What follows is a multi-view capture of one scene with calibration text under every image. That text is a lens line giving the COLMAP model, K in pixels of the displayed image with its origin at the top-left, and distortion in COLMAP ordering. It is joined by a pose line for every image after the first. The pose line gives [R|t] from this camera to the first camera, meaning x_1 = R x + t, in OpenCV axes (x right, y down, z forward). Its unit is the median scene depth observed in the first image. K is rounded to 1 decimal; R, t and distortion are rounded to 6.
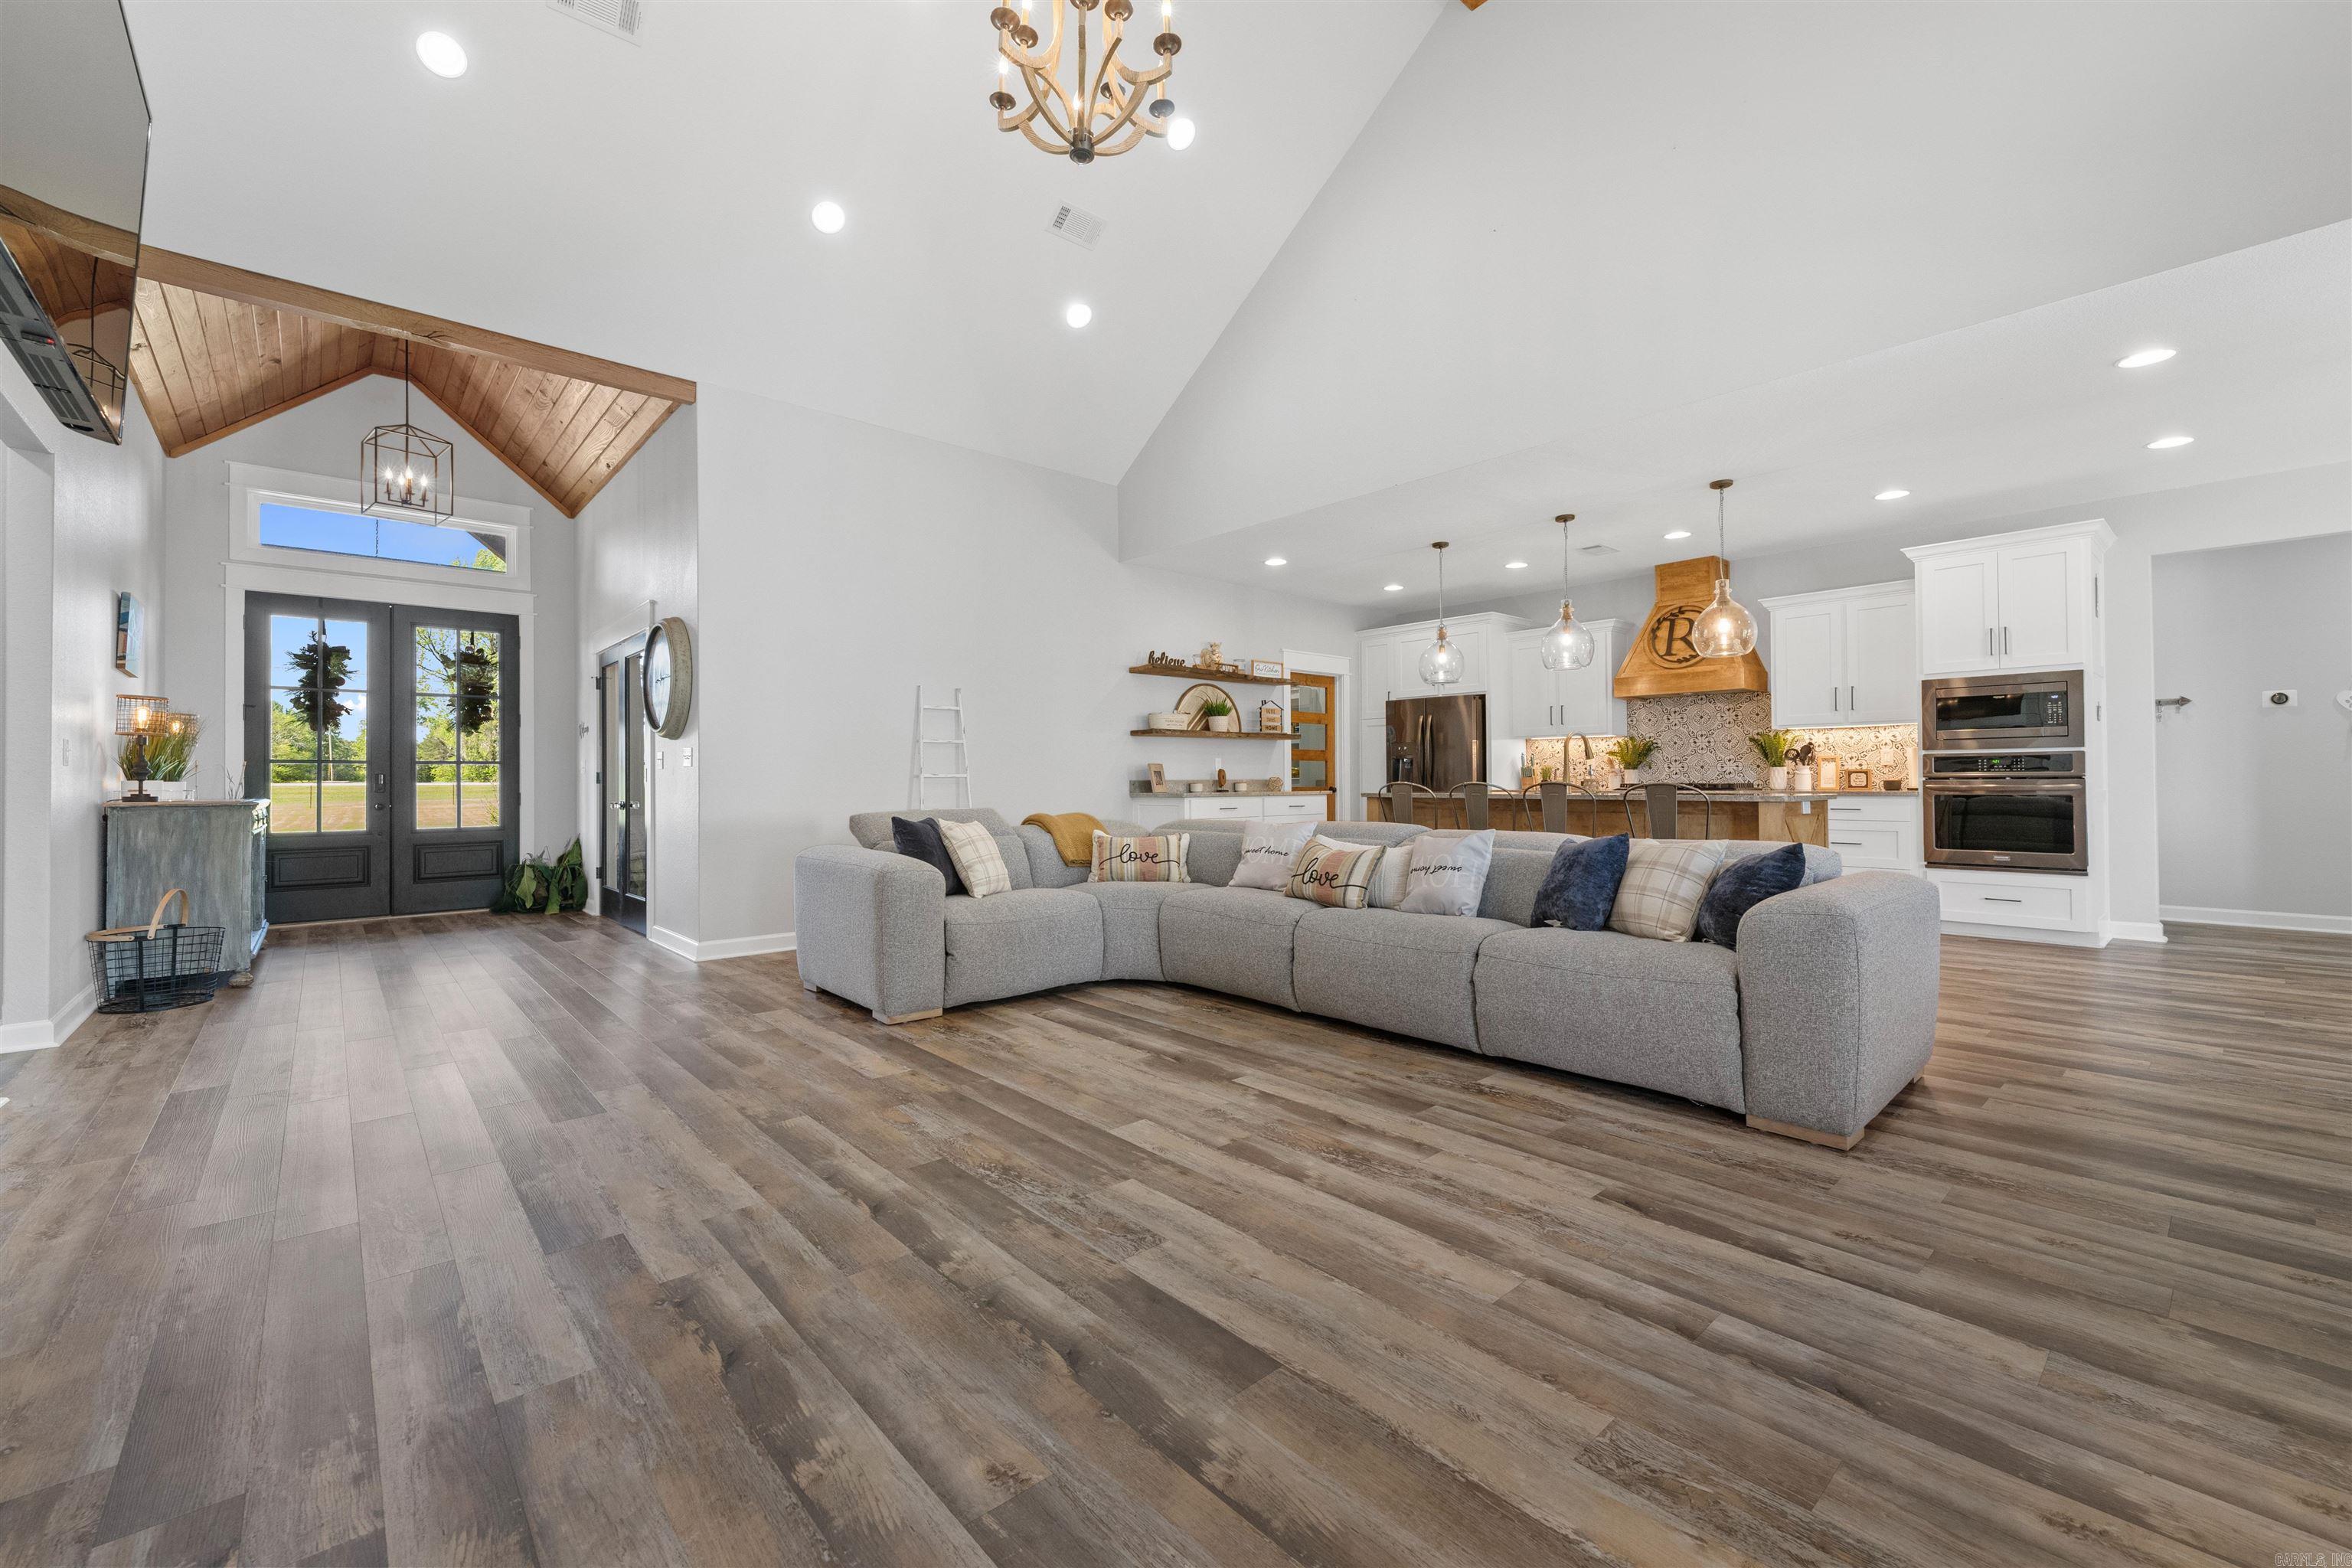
lens RADIAL K [[961.2, 0, 1178.8], [0, 961.2, 778.6], [0, 0, 1]] dist [0.000320, 0.000382]
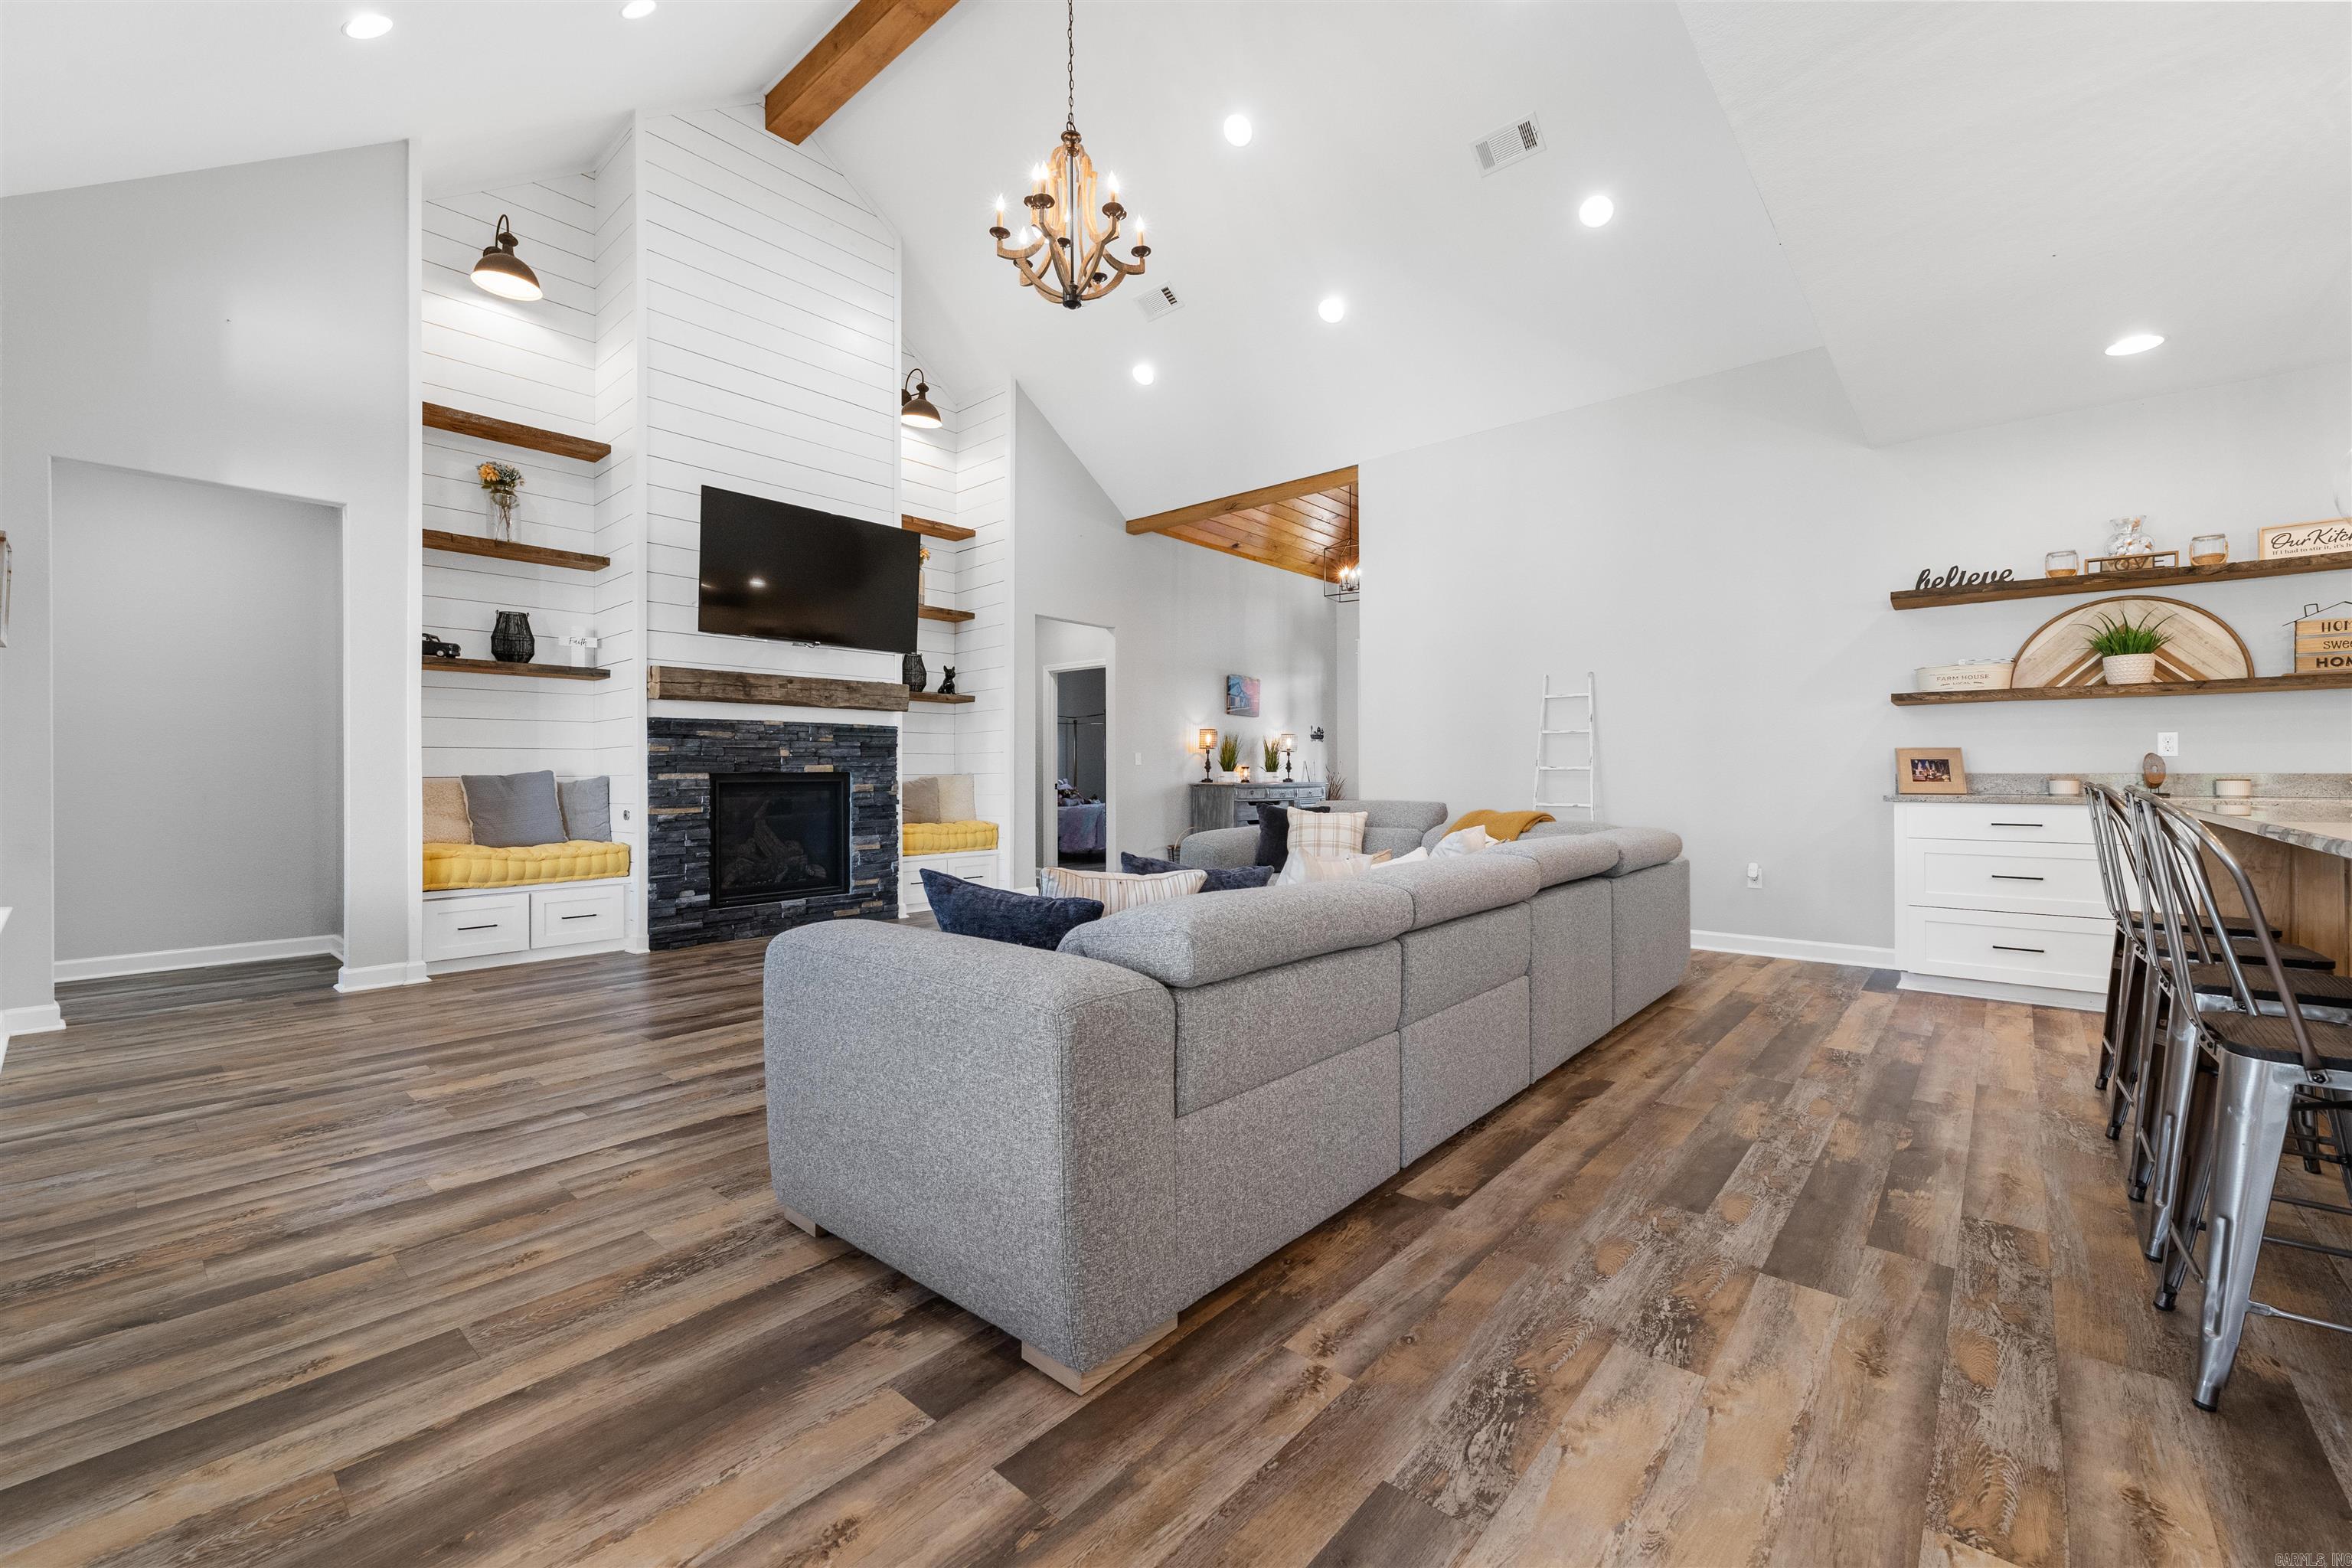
lens RADIAL K [[961.2, 0, 1178.6], [0, 961.2, 775.1], [0, 0, 1]] dist [0.000320, 0.000382]
pose [[0.127381, 0.012400, -0.991776, 1.914987], [0.001480, 0.999918, 0.012692, -0.019328], [0.991853, -0.003085, 0.127352, 1.500902]]
